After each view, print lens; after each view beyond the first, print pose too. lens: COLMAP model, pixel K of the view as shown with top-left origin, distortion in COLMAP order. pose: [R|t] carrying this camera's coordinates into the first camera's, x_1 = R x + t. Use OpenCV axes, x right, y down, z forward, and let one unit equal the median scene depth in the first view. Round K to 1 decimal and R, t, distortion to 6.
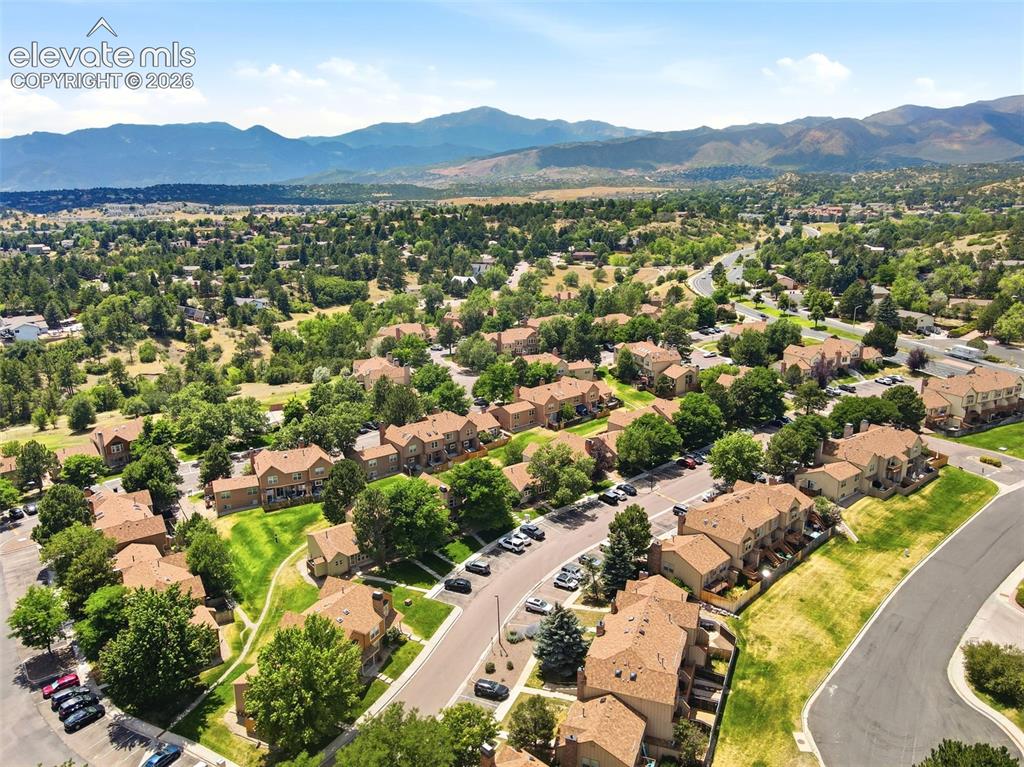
lens RADIAL K [[752.2, 0, 518.5], [0, 752.2, 383.7], [0, 0, 1]] dist [0.003719, 0.014413]
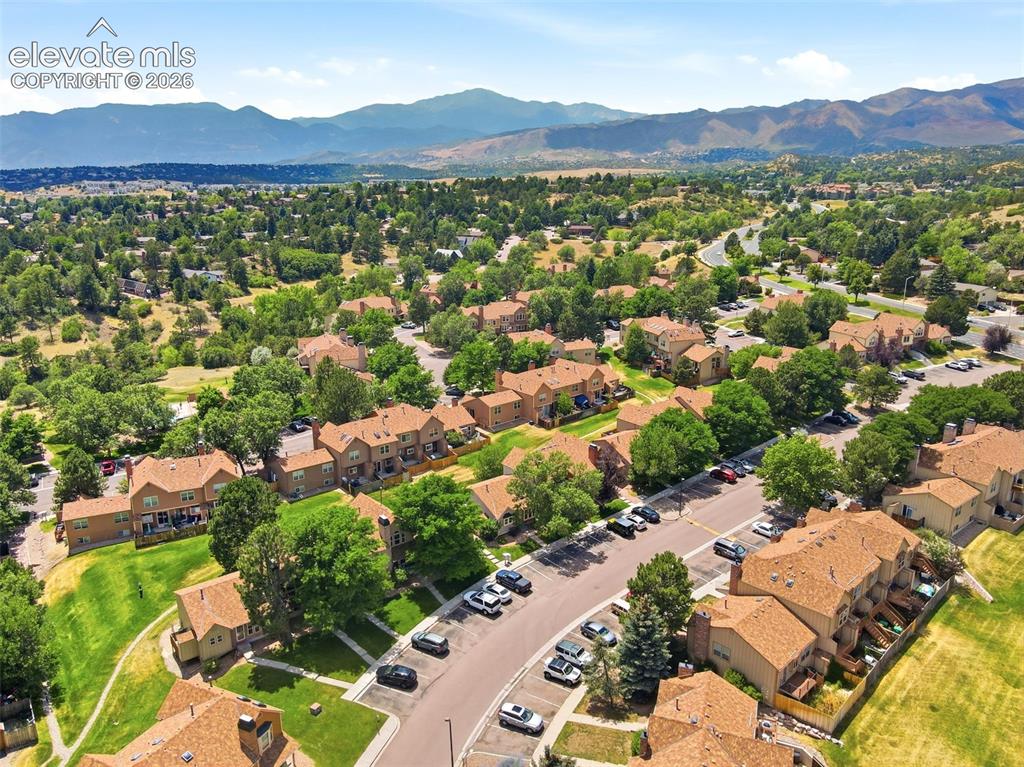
lens RADIAL K [[752.2, 0, 518.5], [0, 752.2, 383.7], [0, 0, 1]] dist [0.003719, 0.014413]
pose [[0.999964, 0.002536, 0.008107, 0.009222], [-0.002698, 0.999796, 0.020034, 0.000595], [-0.008055, -0.020055, 0.999766, 0.171133]]
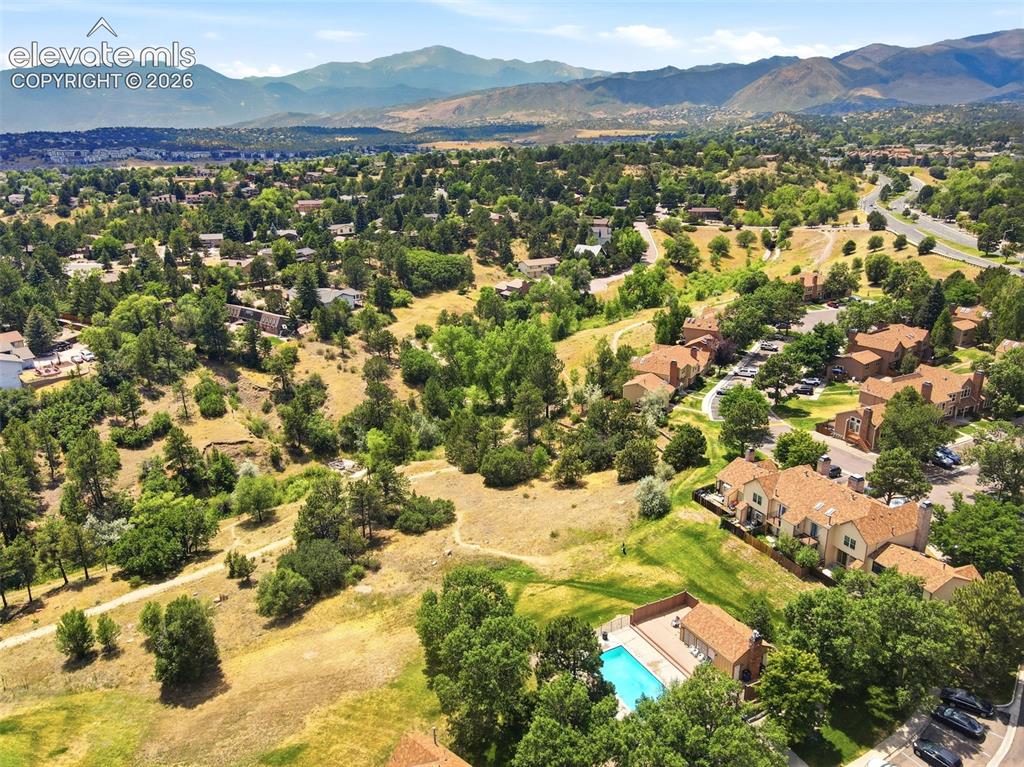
lens RADIAL K [[752.2, 0, 518.5], [0, 752.2, 383.7], [0, 0, 1]] dist [0.003719, 0.014413]
pose [[0.998308, -0.021228, 0.054131, -0.345571], [0.017495, 0.997496, 0.068524, -0.109357], [-0.055451, -0.067461, 0.996180, 0.485242]]
